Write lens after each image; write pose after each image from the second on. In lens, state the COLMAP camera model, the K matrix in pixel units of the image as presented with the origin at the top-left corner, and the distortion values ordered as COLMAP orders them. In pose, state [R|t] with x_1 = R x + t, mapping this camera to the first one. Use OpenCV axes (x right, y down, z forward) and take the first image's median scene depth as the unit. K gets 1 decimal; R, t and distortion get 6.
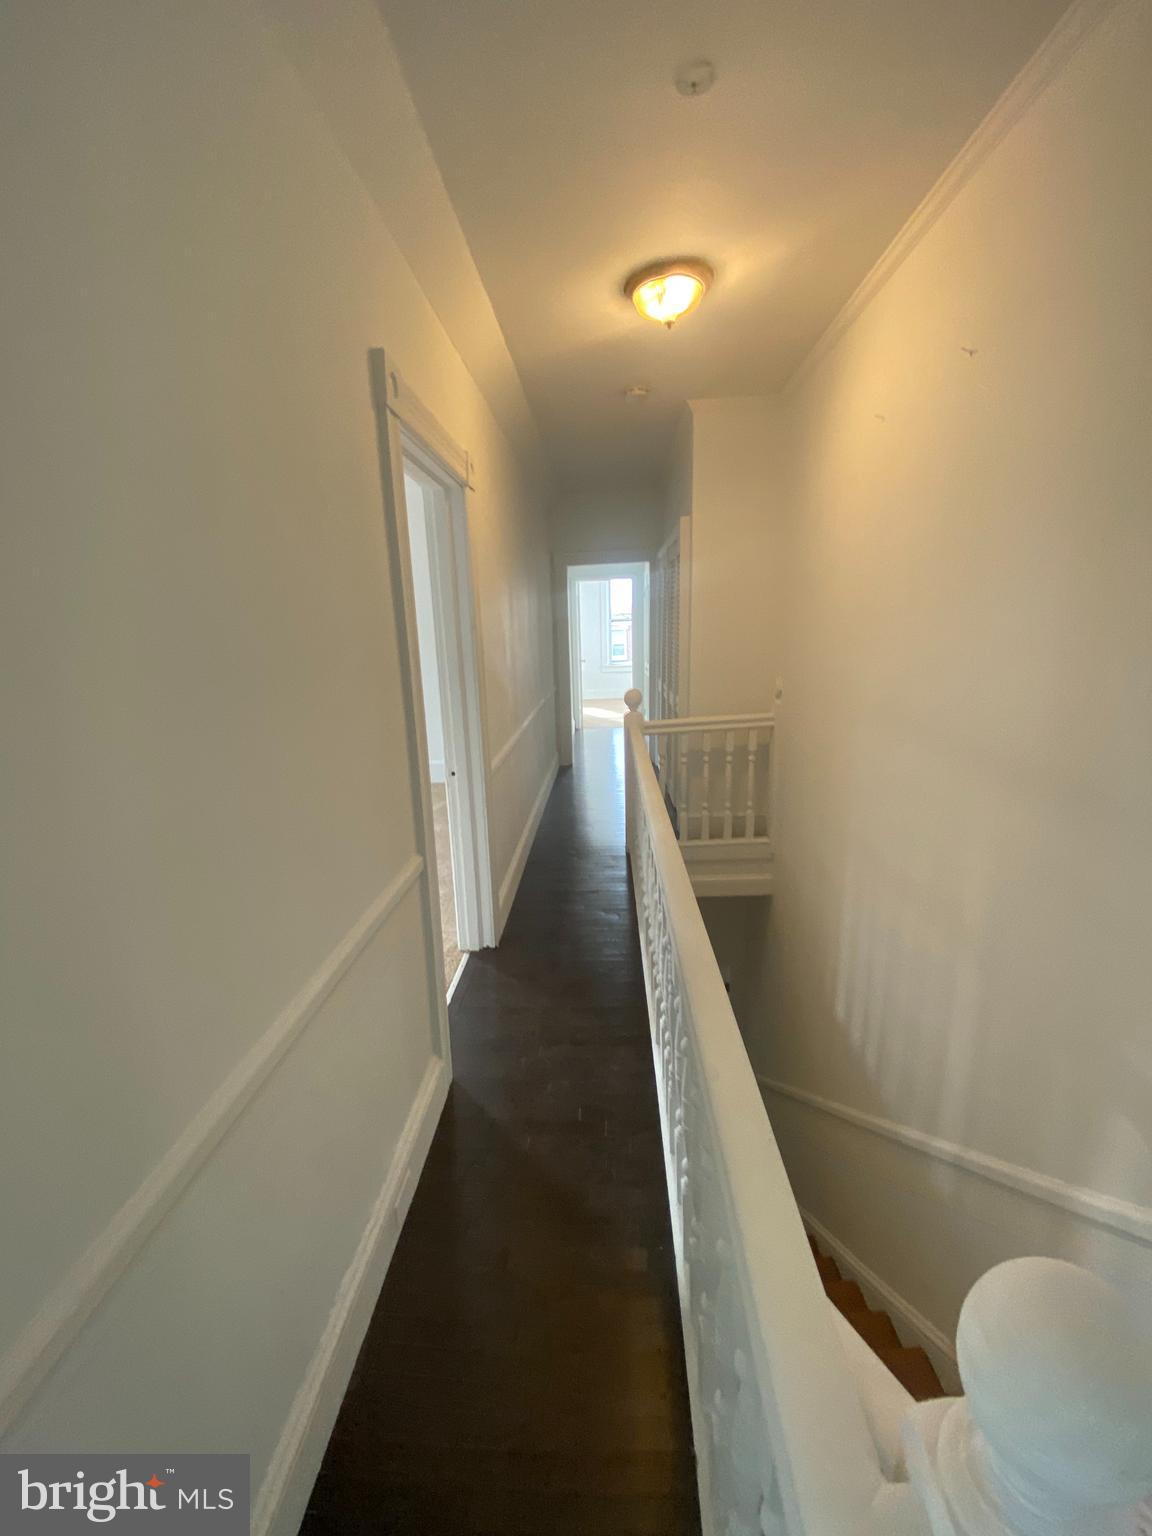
lens RADIAL K [[621.6, 0, 581.3], [0, 621.6, 767.3], [0, 0, 1]] dist [0.035330, -0.022274]
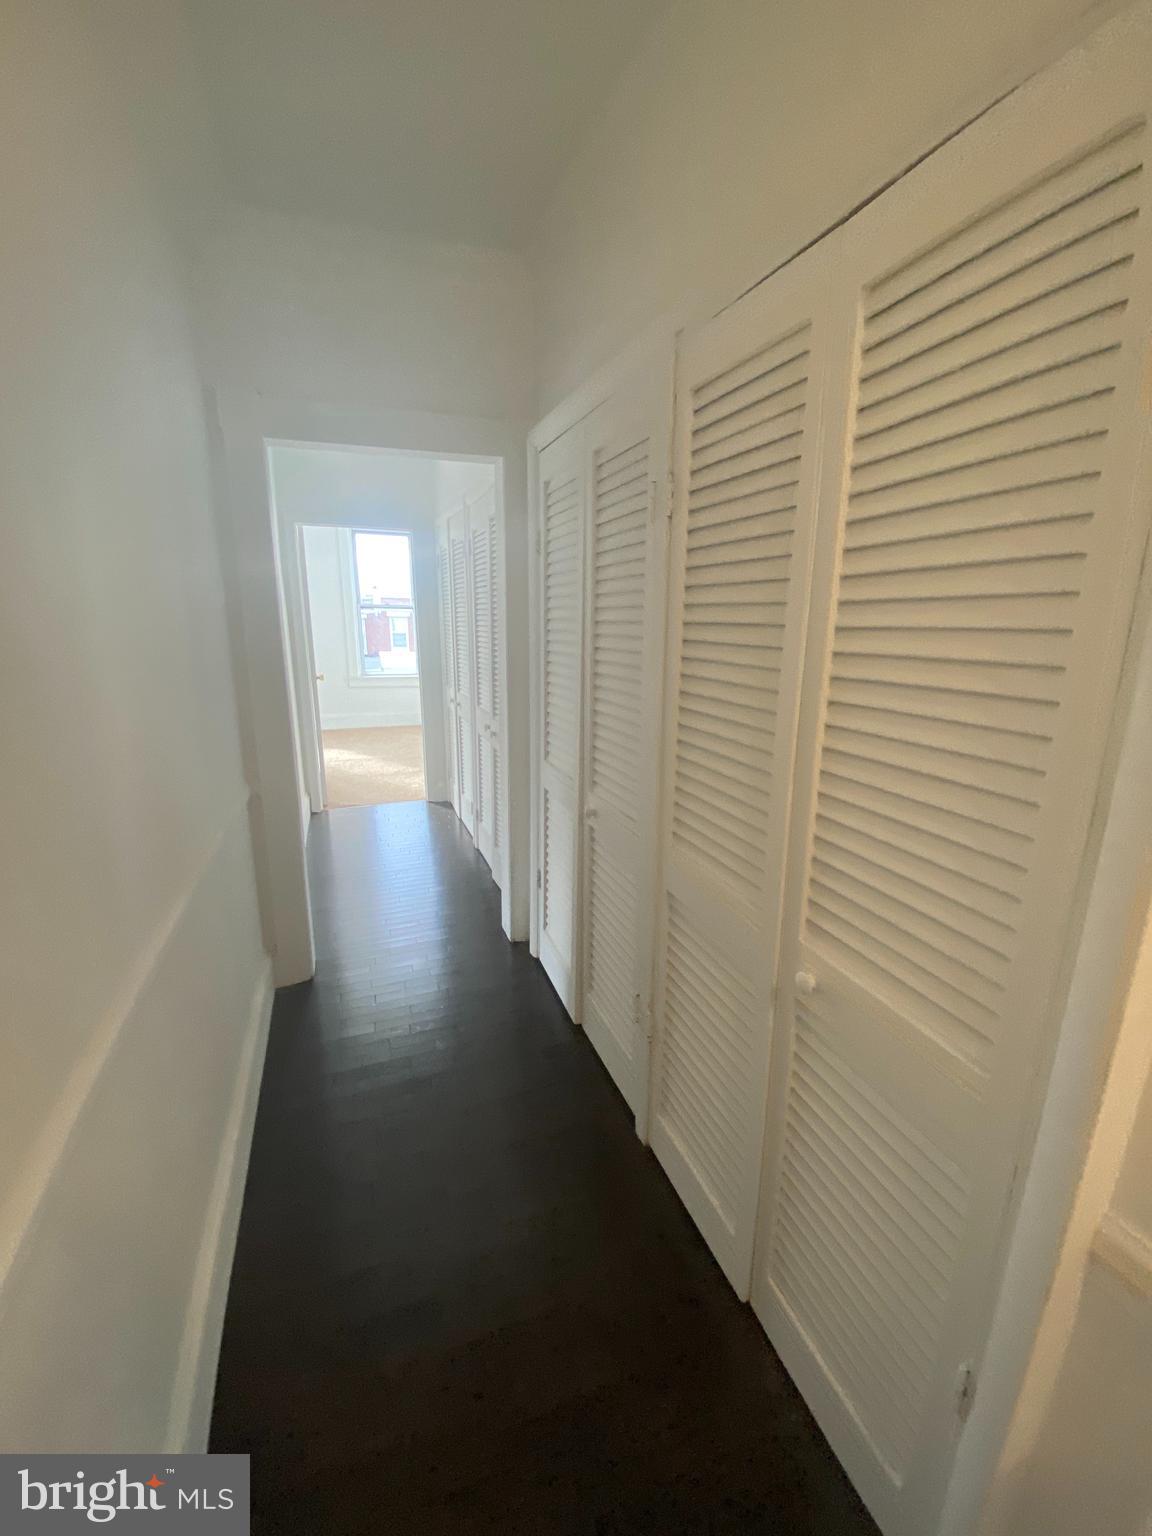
lens RADIAL K [[621.6, 0, 581.3], [0, 621.6, 767.3], [0, 0, 1]] dist [0.035330, -0.022274]
pose [[0.920833, -0.048706, 0.386904, -0.004282], [0.048240, 0.998776, 0.010920, -0.103469], [-0.386963, 0.008608, 0.922055, 0.466071]]
